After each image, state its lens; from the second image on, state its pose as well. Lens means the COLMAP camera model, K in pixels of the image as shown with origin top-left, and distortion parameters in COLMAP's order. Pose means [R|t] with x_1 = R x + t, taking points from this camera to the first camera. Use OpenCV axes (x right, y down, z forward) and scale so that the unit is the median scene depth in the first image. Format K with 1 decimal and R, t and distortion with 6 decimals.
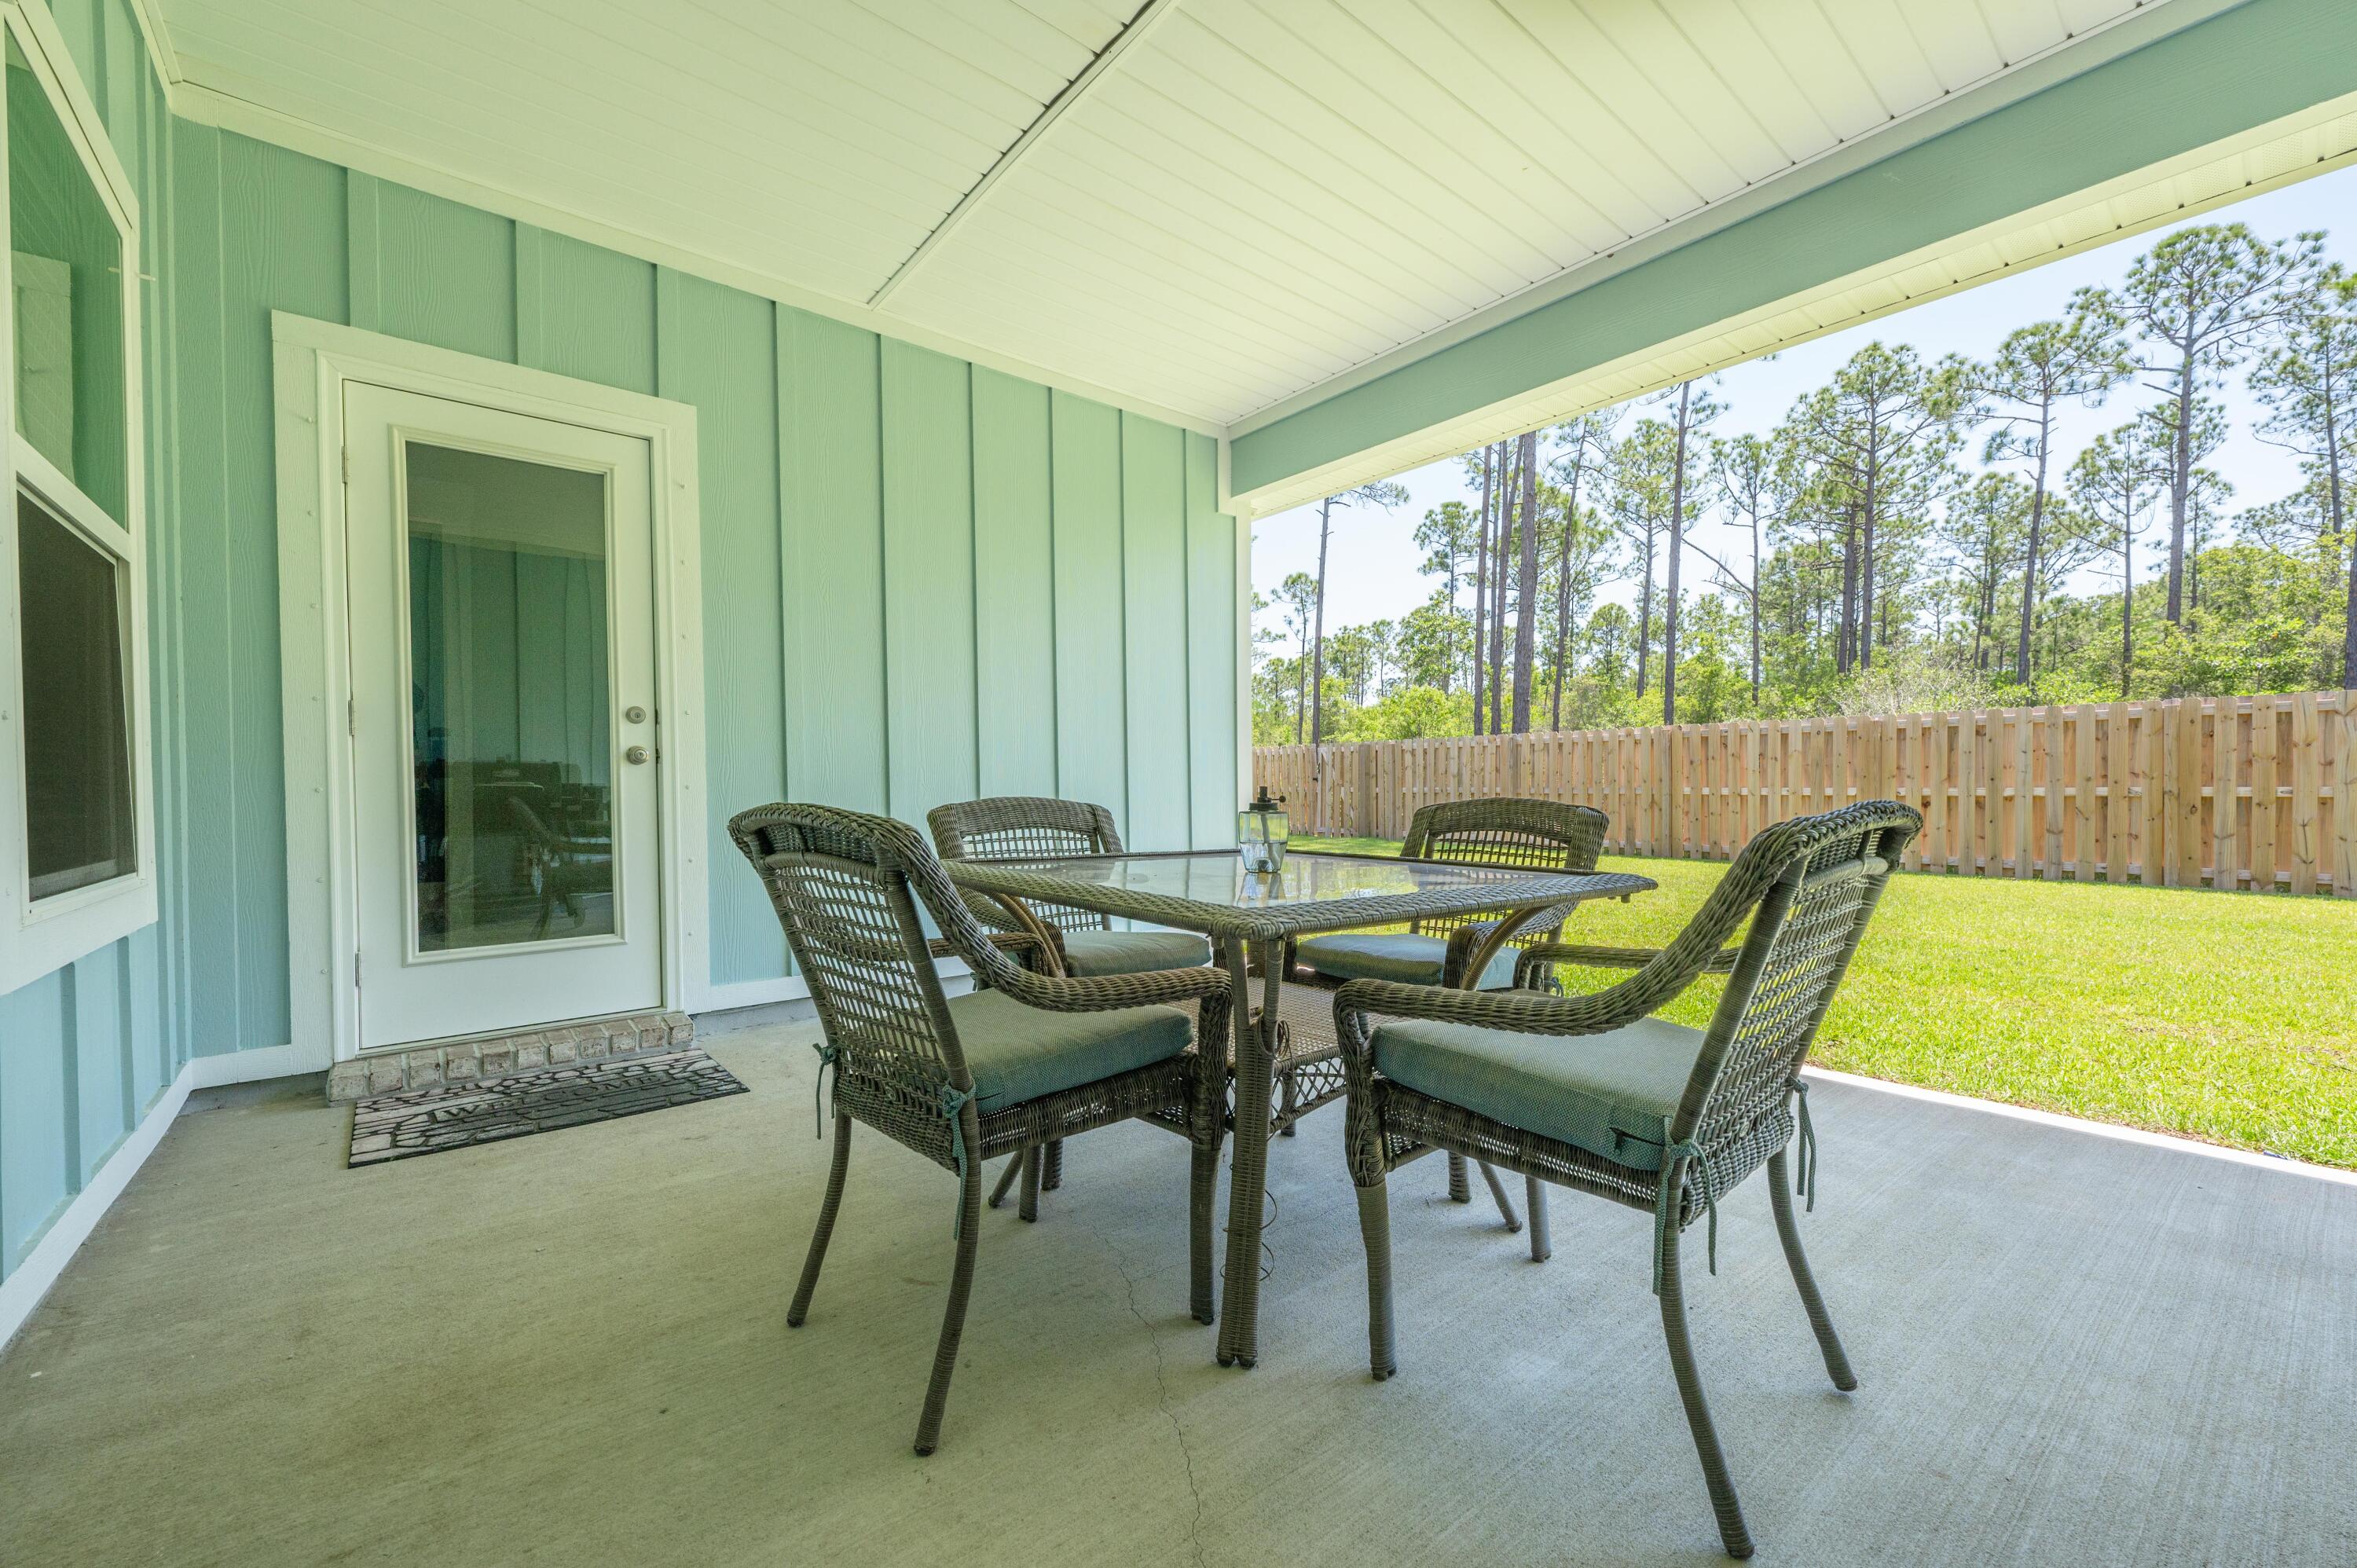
lens RADIAL K [[928.8, 0, 1183.4], [0, 928.8, 794.4], [0, 0, 1]] dist [-0.000530, 0.000081]
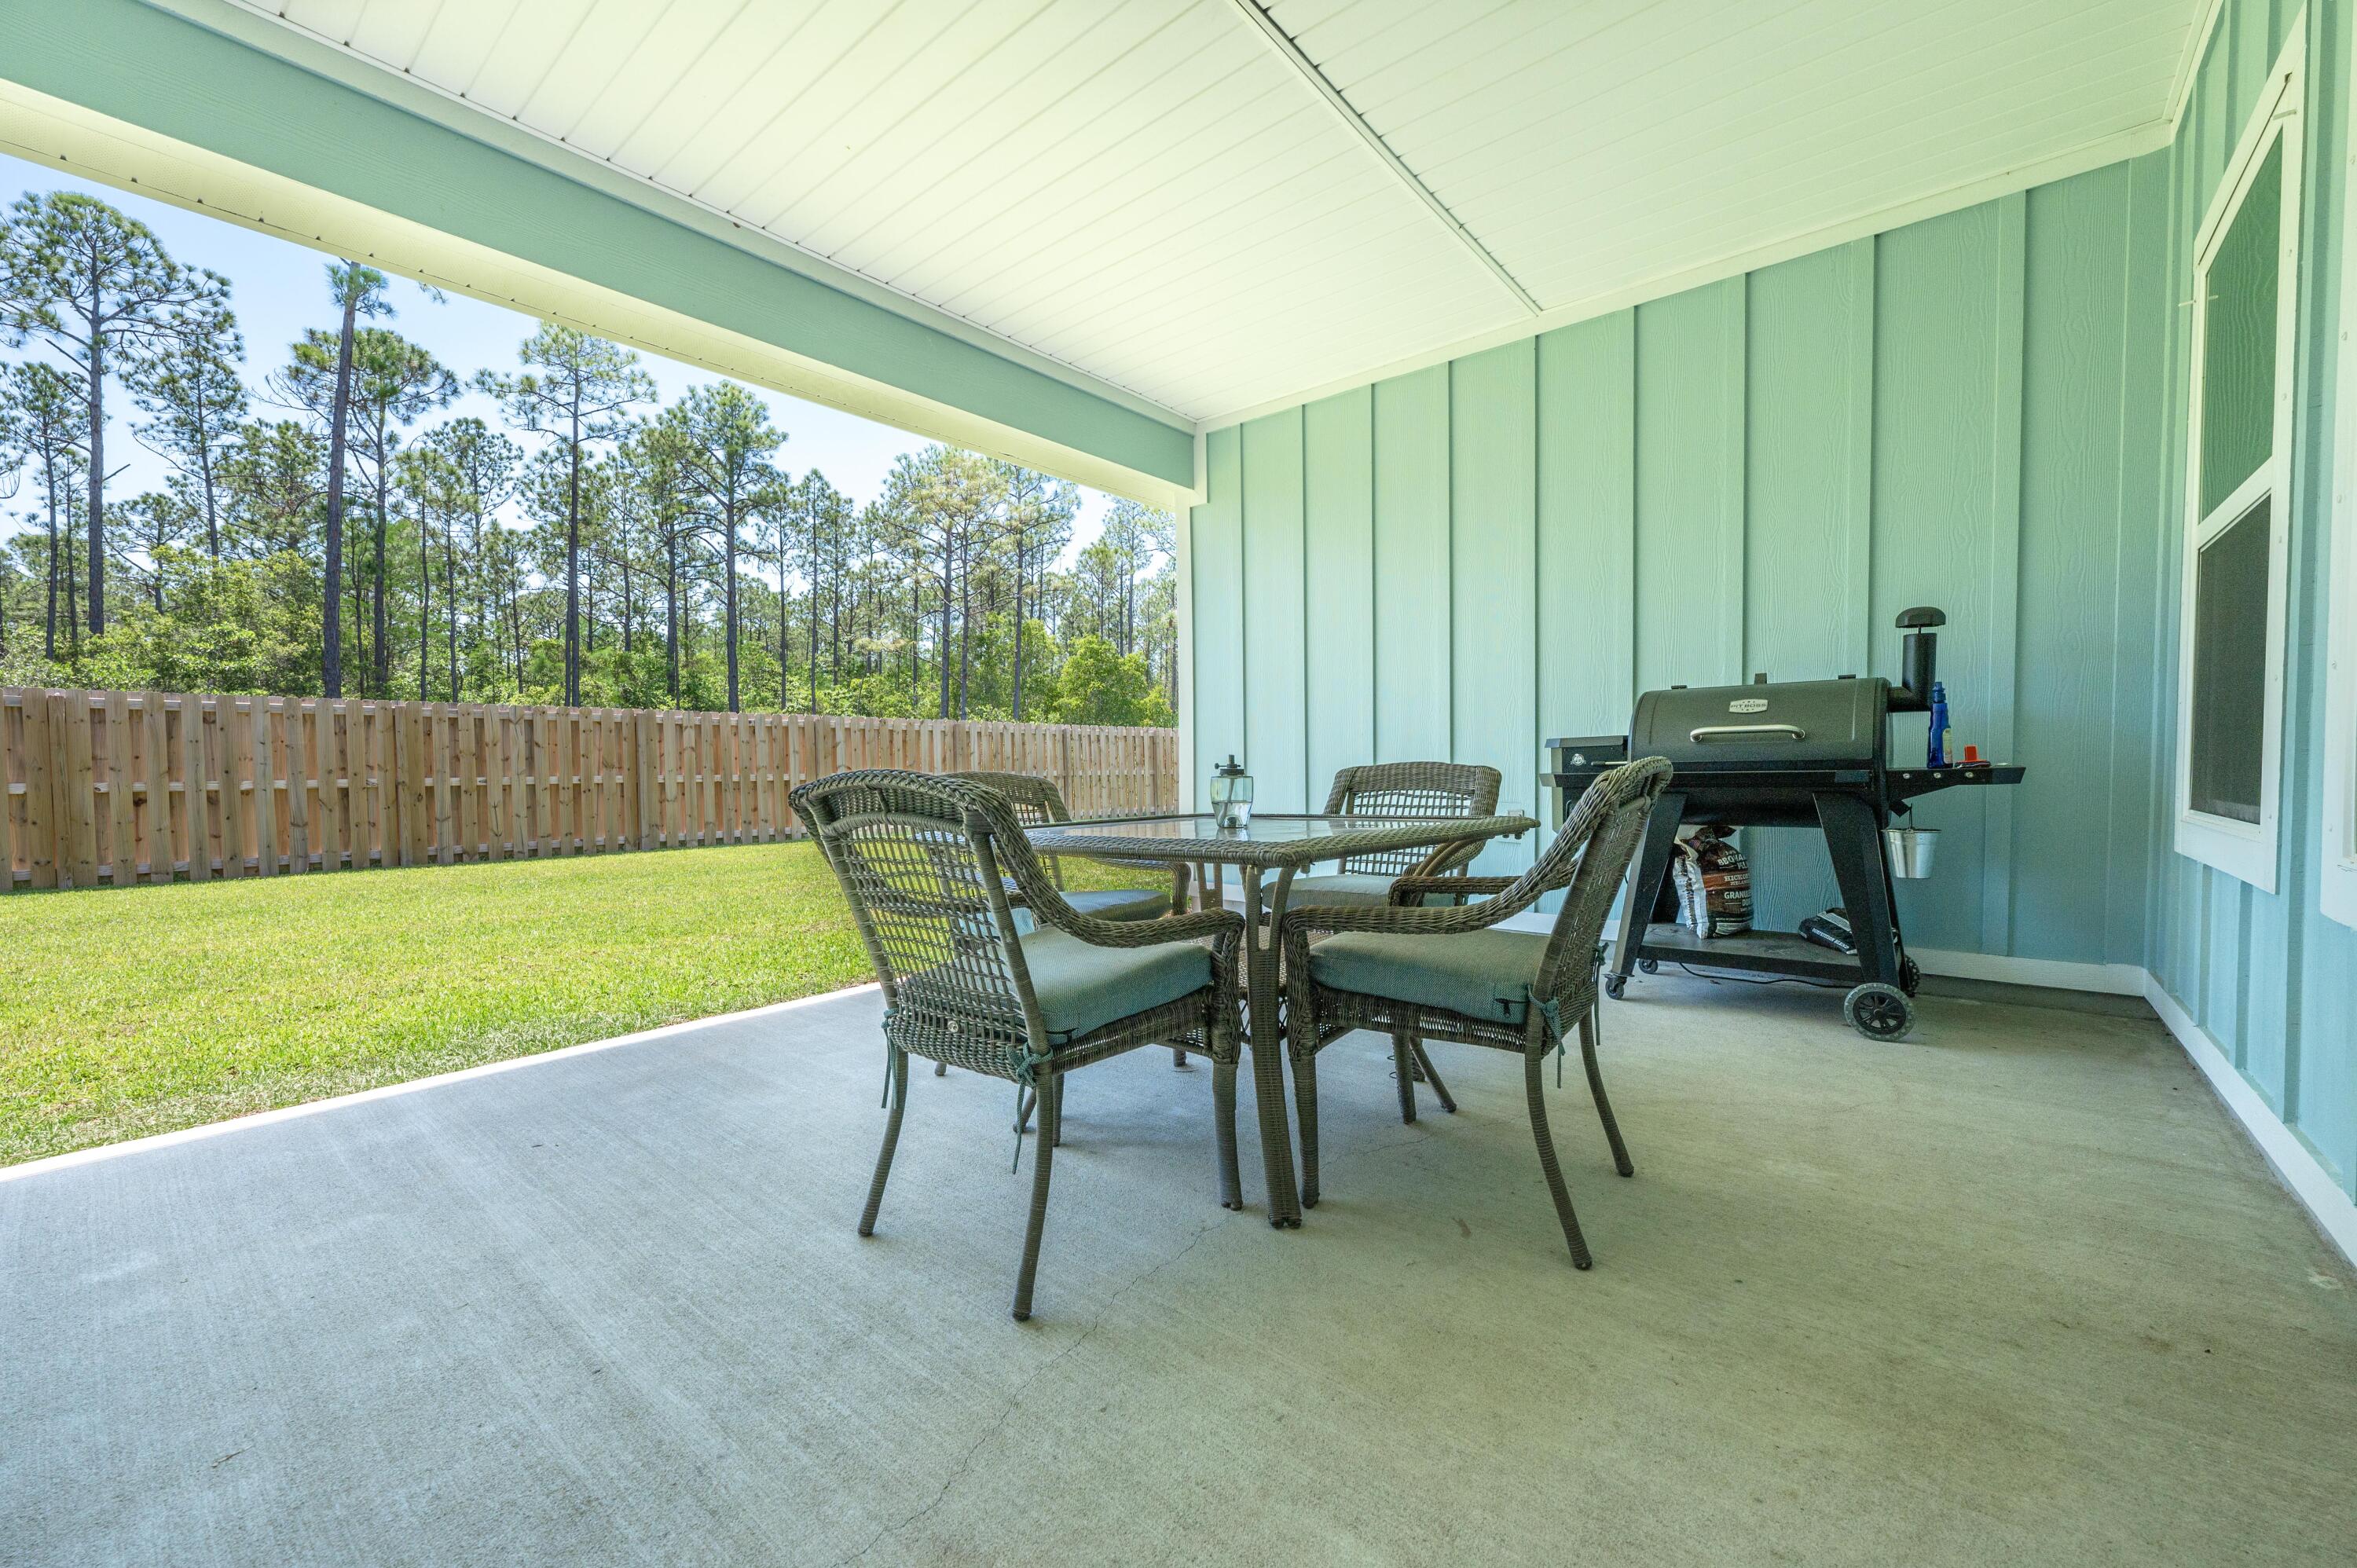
lens RADIAL K [[928.8, 0, 1183.4], [0, 928.8, 794.4], [0, 0, 1]] dist [-0.000530, 0.000081]
pose [[-0.193377, -0.021732, 0.980884, -0.218642], [0.020317, 0.999452, 0.026148, 0.001275], [-0.980914, 0.024985, -0.192830, 0.266176]]
